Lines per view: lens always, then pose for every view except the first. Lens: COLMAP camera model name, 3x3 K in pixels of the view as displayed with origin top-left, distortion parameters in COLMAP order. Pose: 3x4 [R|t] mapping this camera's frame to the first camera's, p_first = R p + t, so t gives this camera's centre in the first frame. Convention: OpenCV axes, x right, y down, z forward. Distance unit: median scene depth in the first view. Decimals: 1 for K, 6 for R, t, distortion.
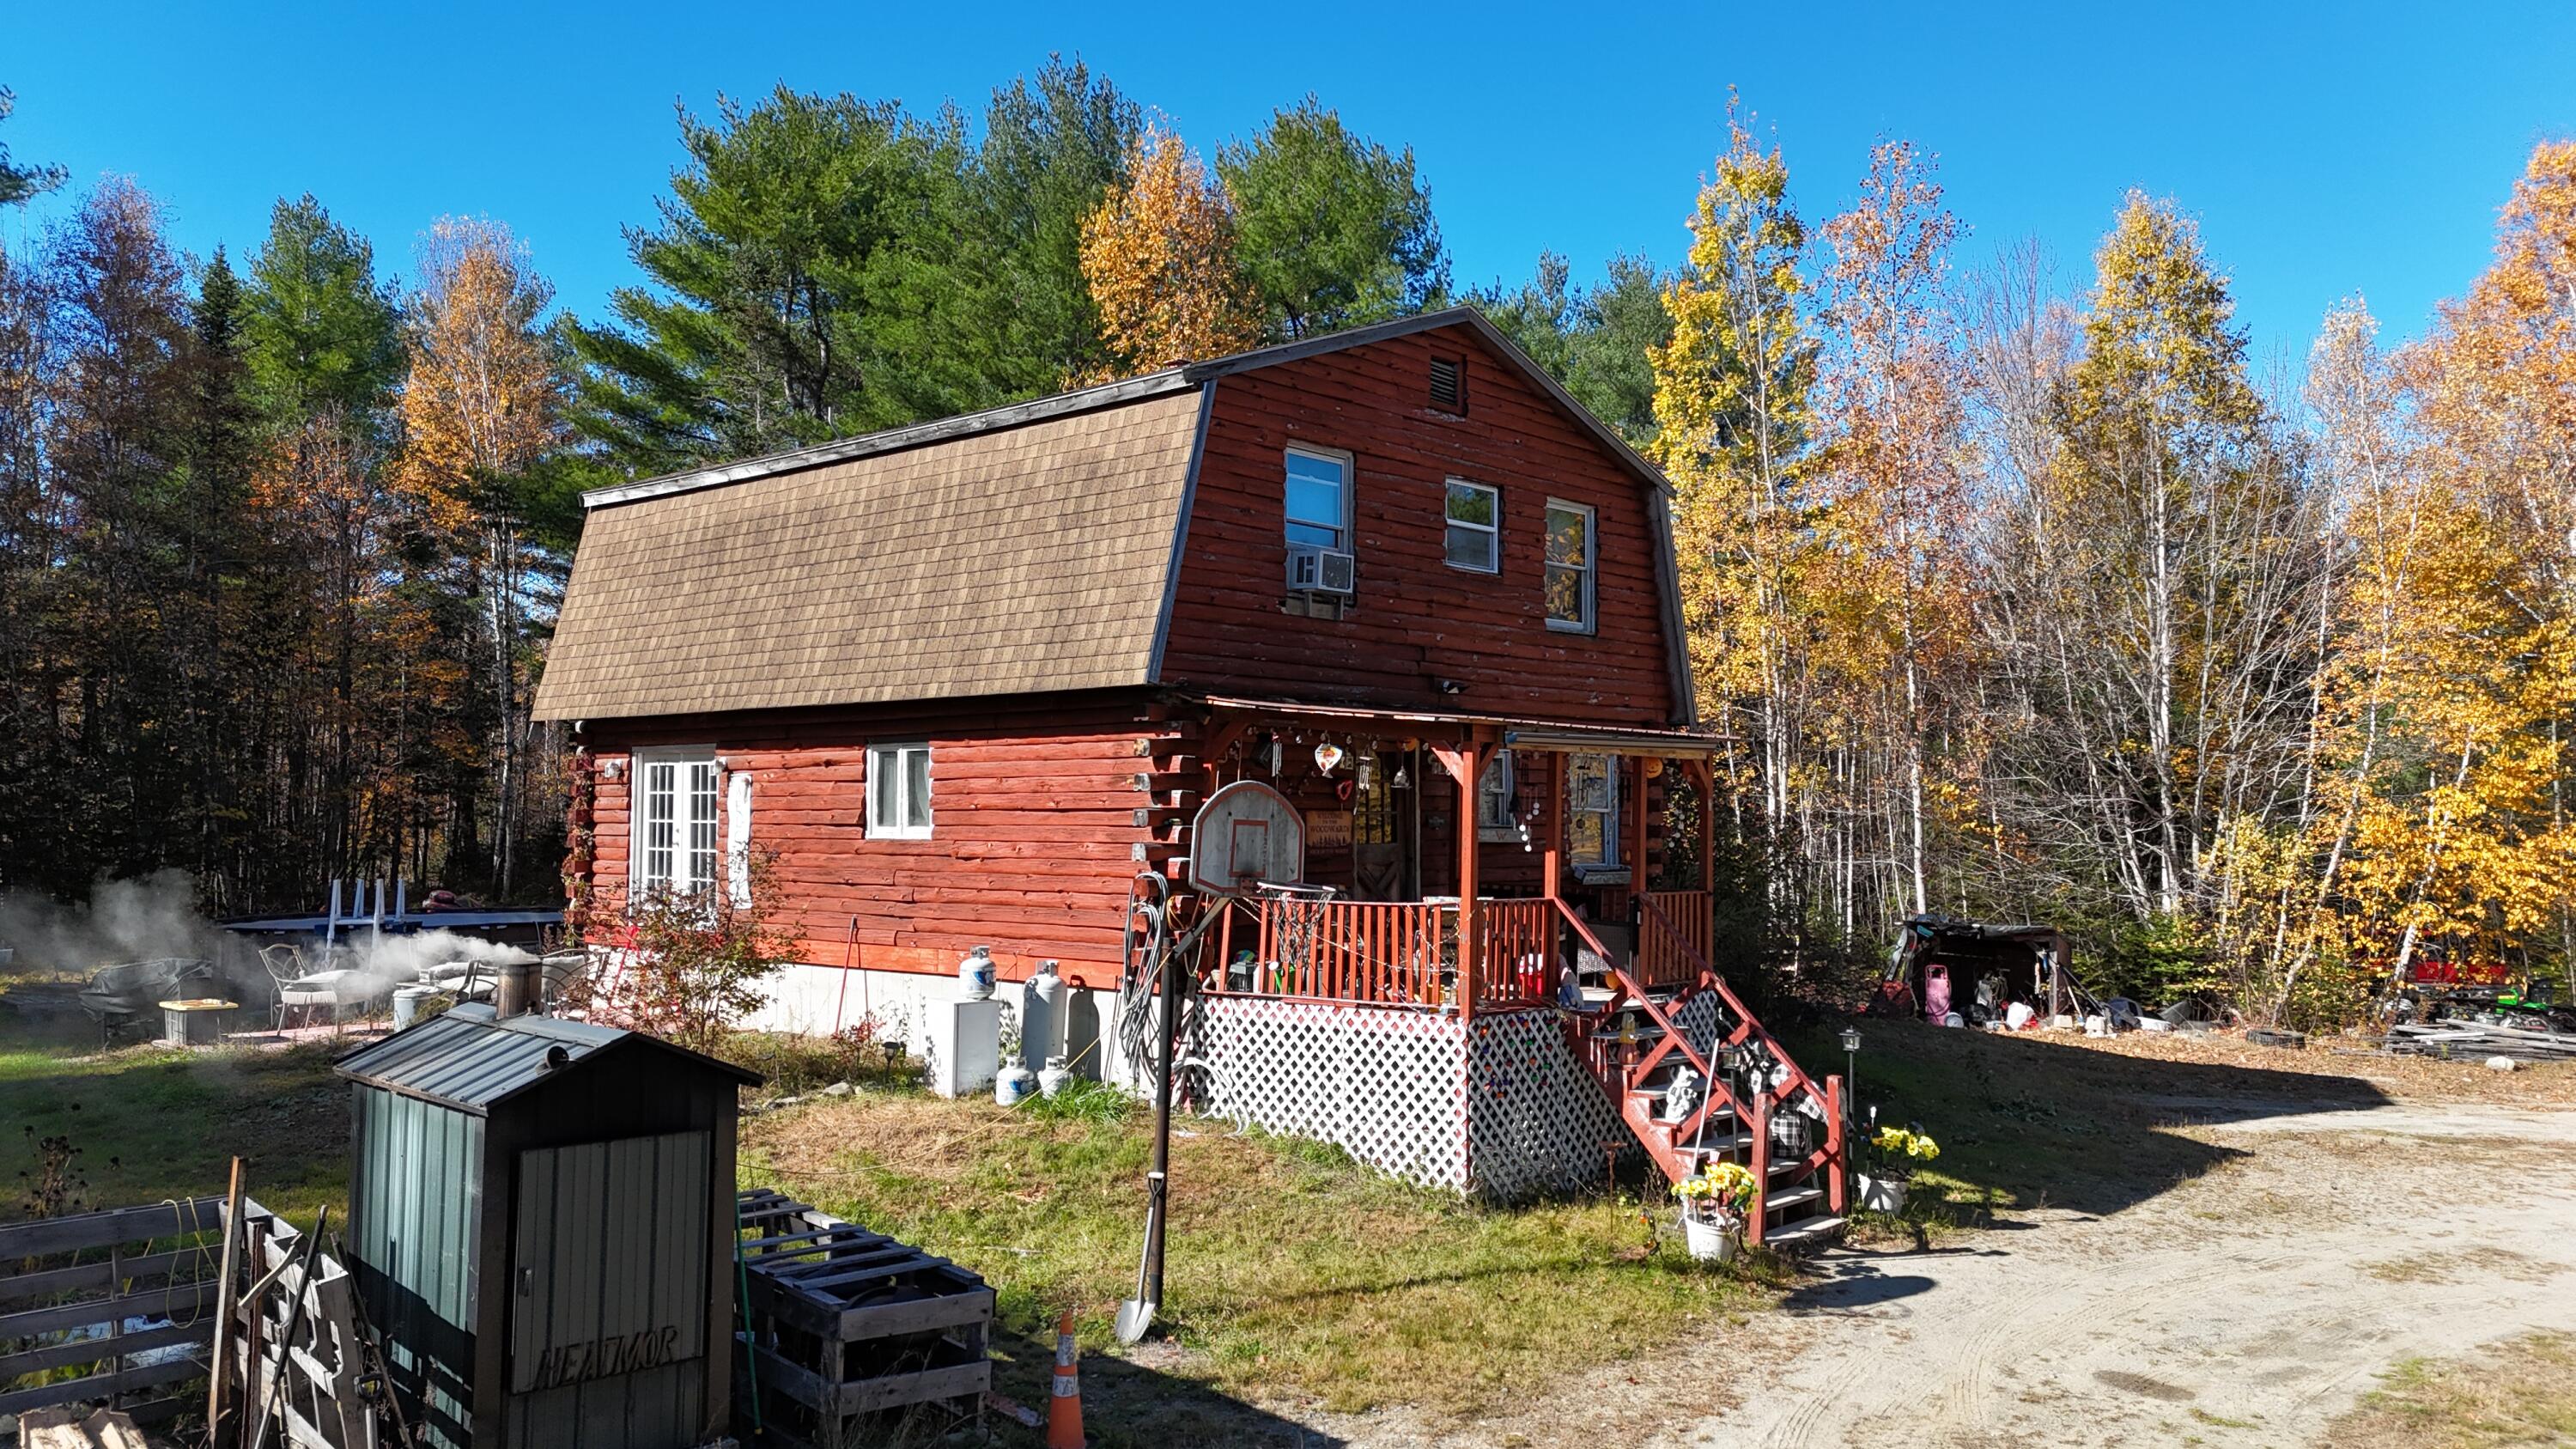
lens RADIAL K [[1905.9, 0, 1295.2], [0, 1905.9, 715.8], [0, 0, 1]] dist [0.081724, -0.071475]
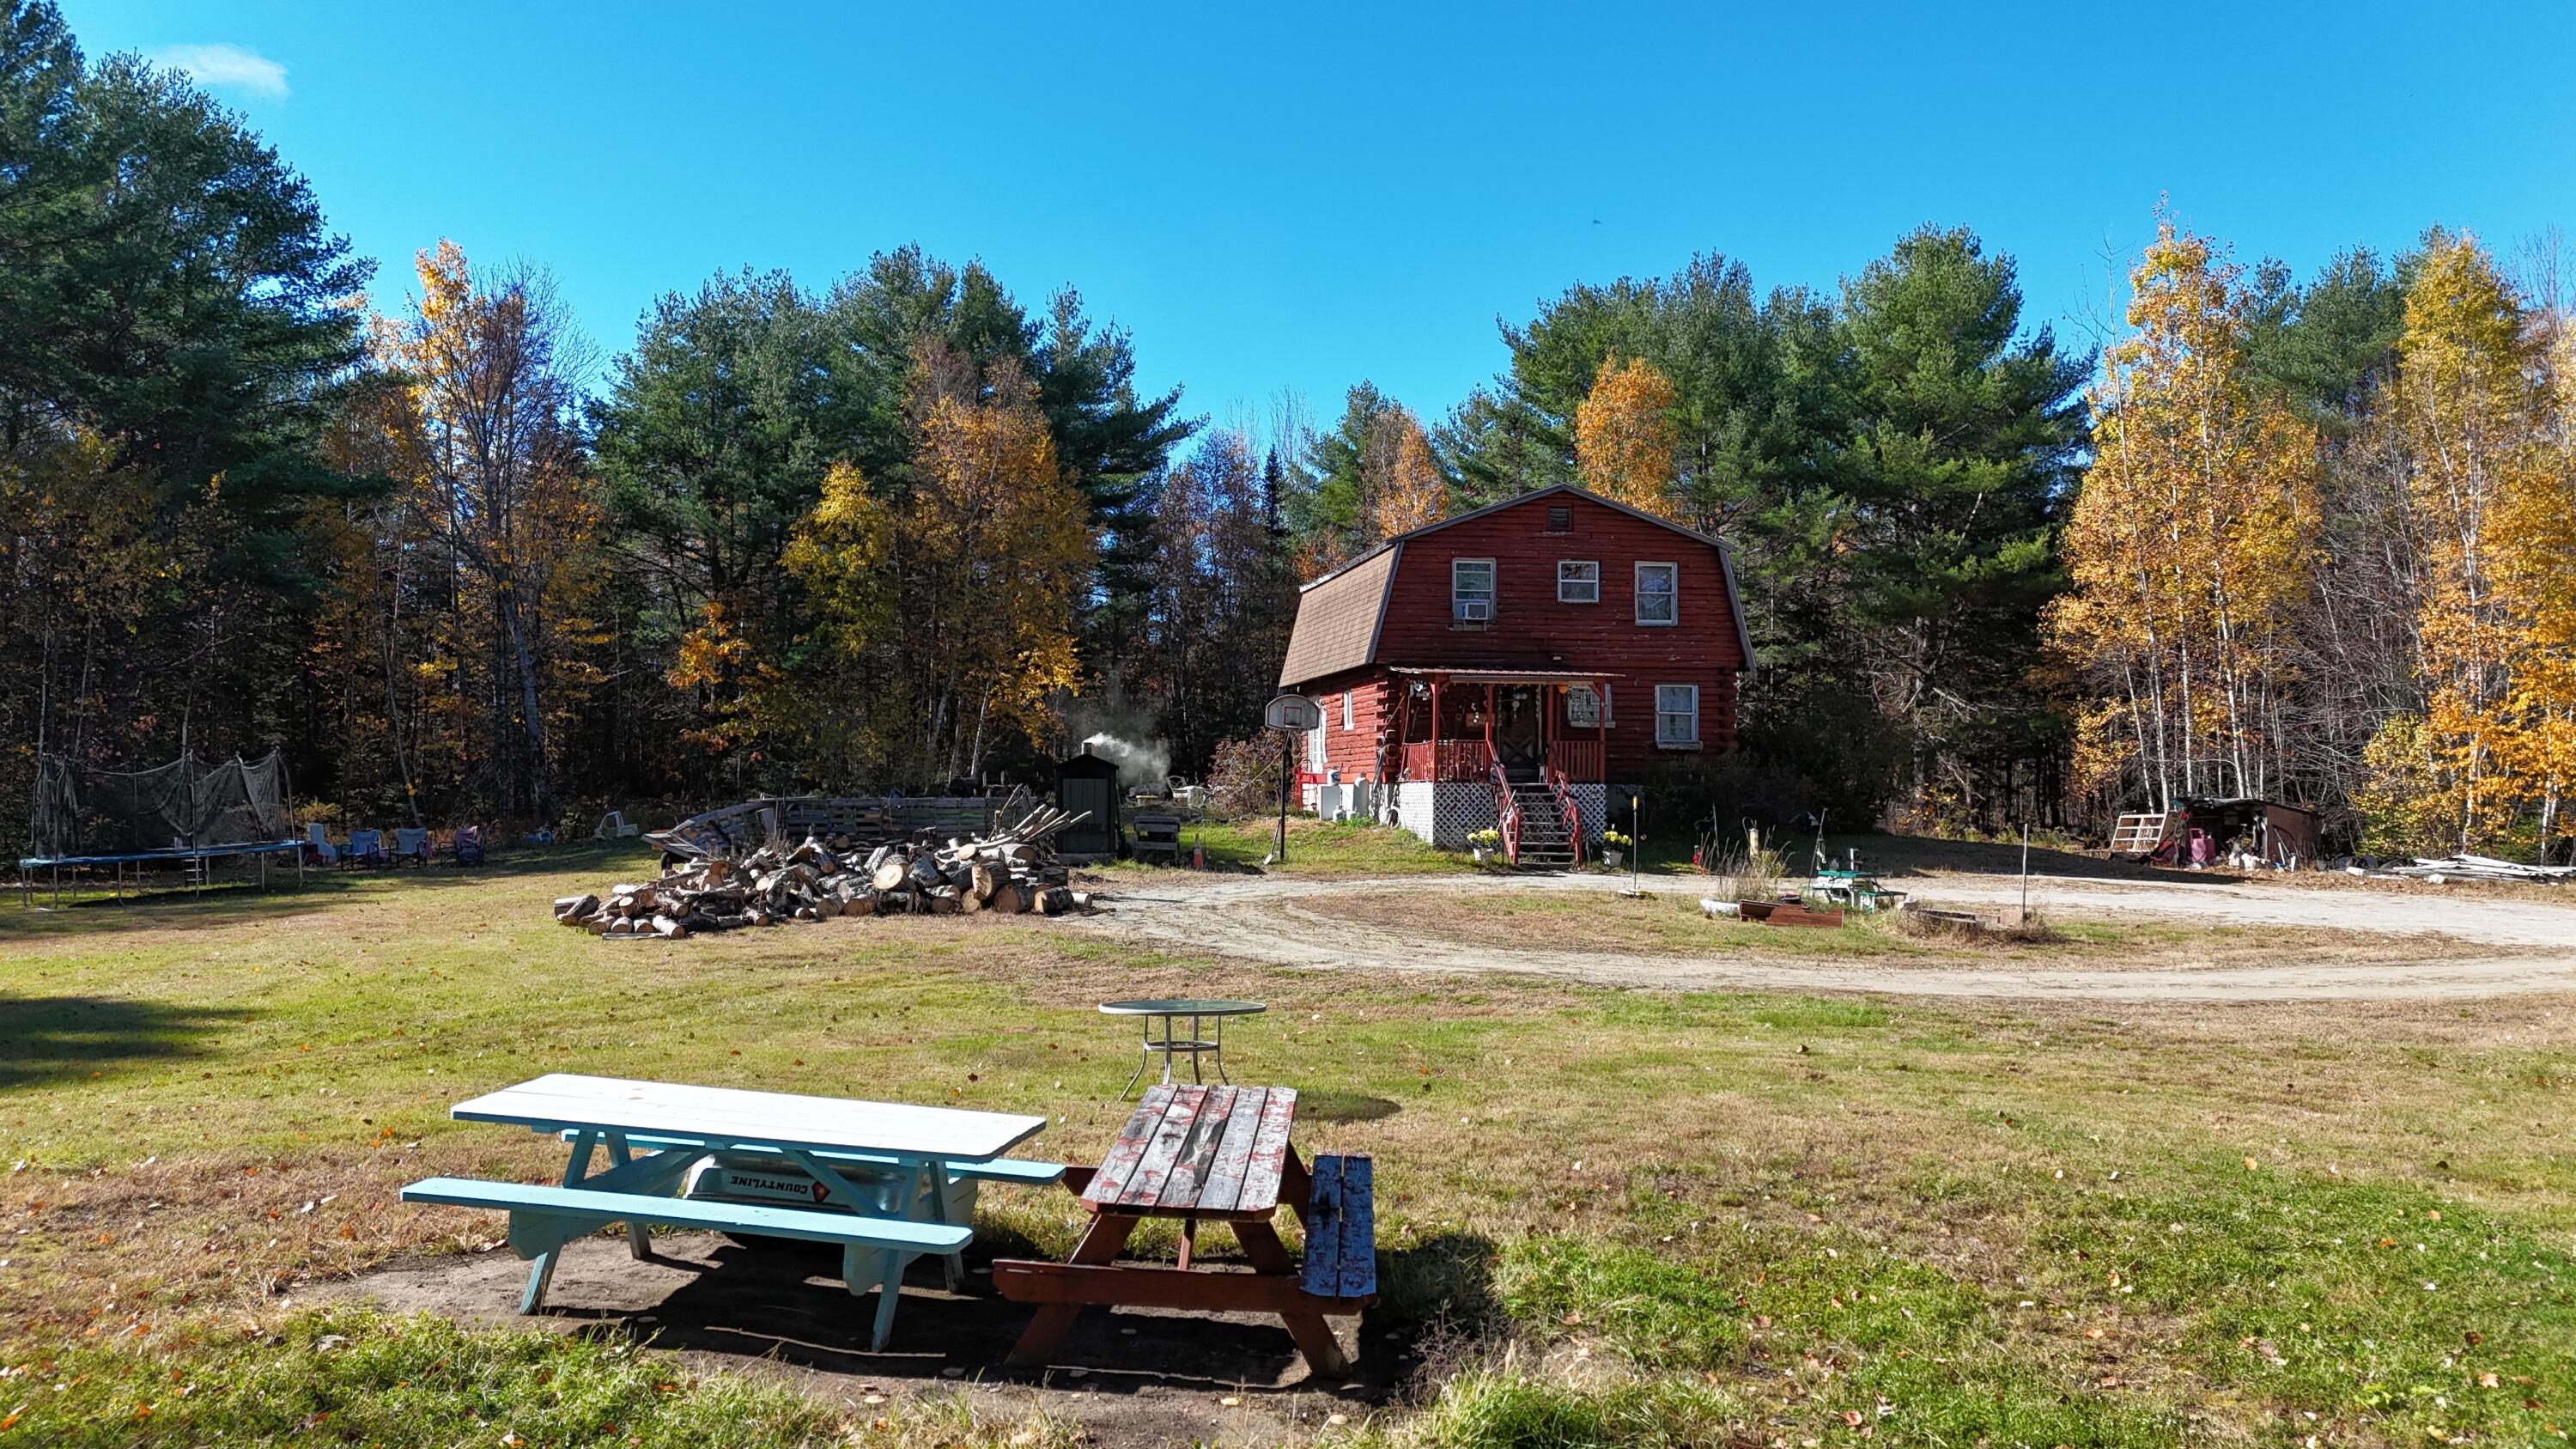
lens RADIAL K [[1905.9, 0, 1295.2], [0, 1905.9, 715.8], [0, 0, 1]] dist [0.081724, -0.071475]
pose [[0.793973, -0.026270, -0.607386, 1.344497], [0.034355, 0.999408, 0.001683, 0.044307], [0.606982, -0.022203, 0.794405, -1.080911]]
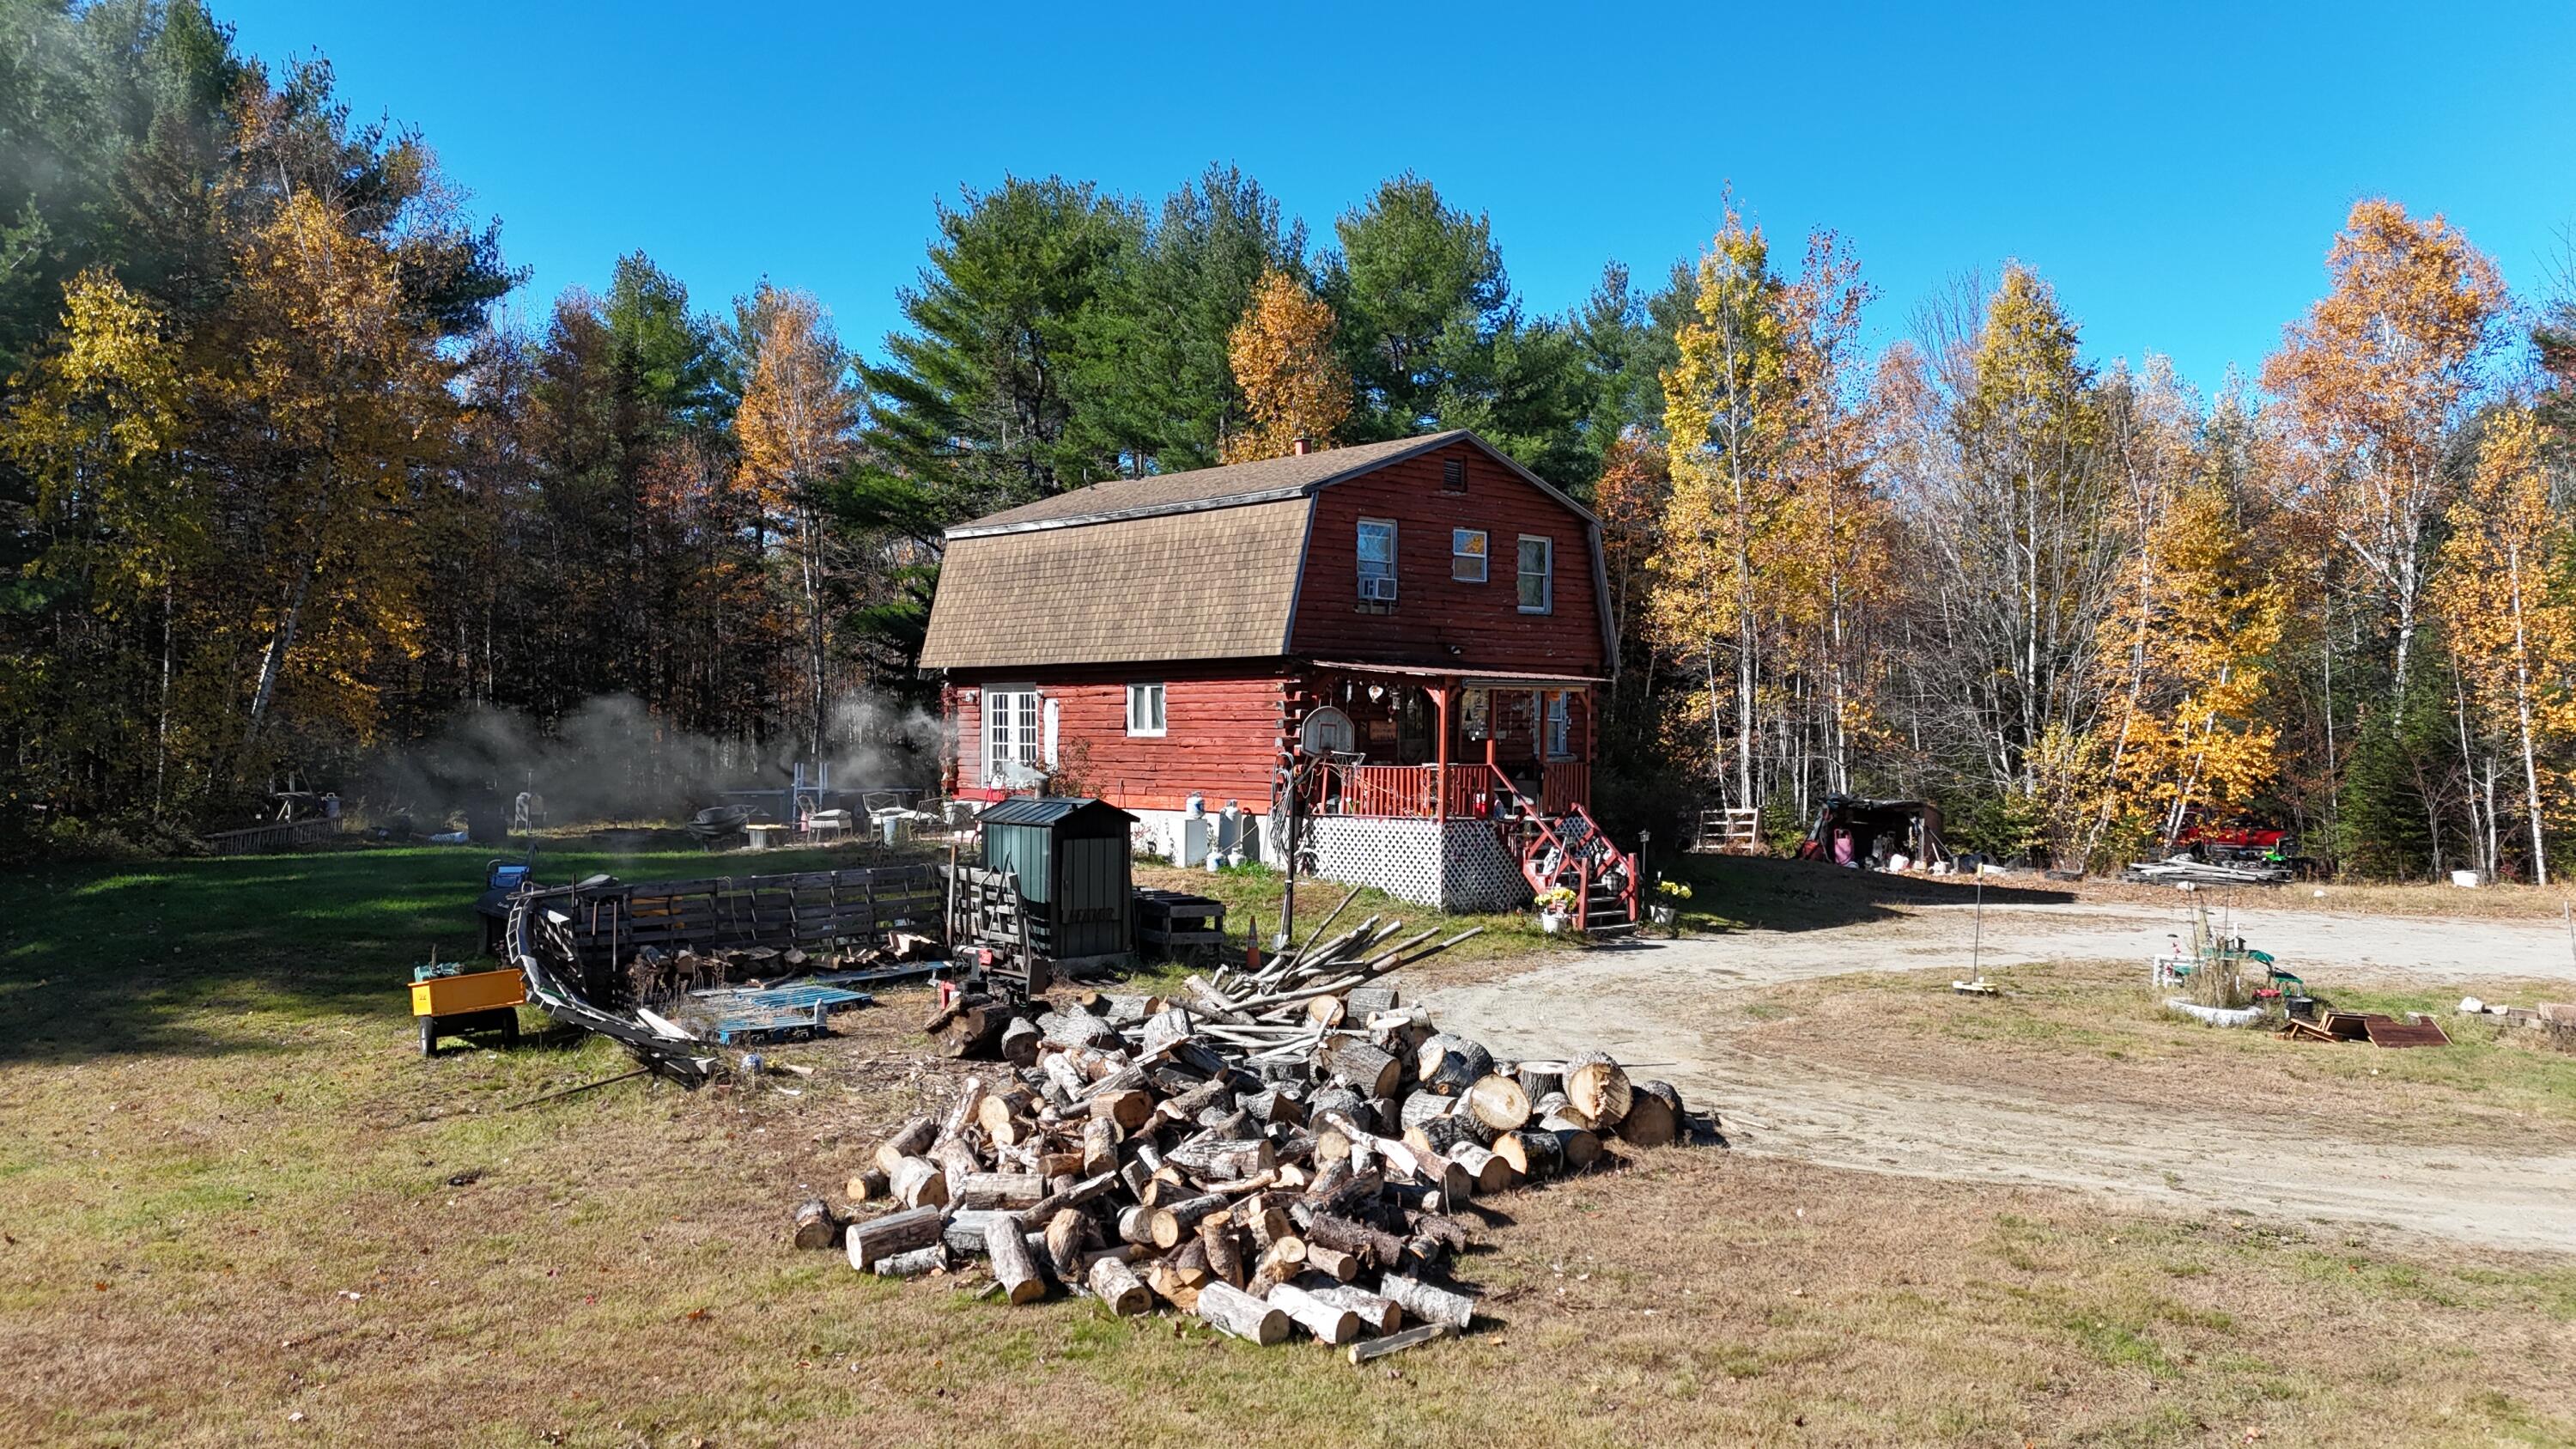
lens RADIAL K [[1905.9, 0, 1295.2], [0, 1905.9, 715.8], [0, 0, 1]] dist [0.081724, -0.071475]
pose [[0.997369, -0.002374, -0.072460, 0.069240], [0.005687, 0.998946, 0.045542, -0.039576], [0.072275, -0.045834, 0.996331, -0.857361]]
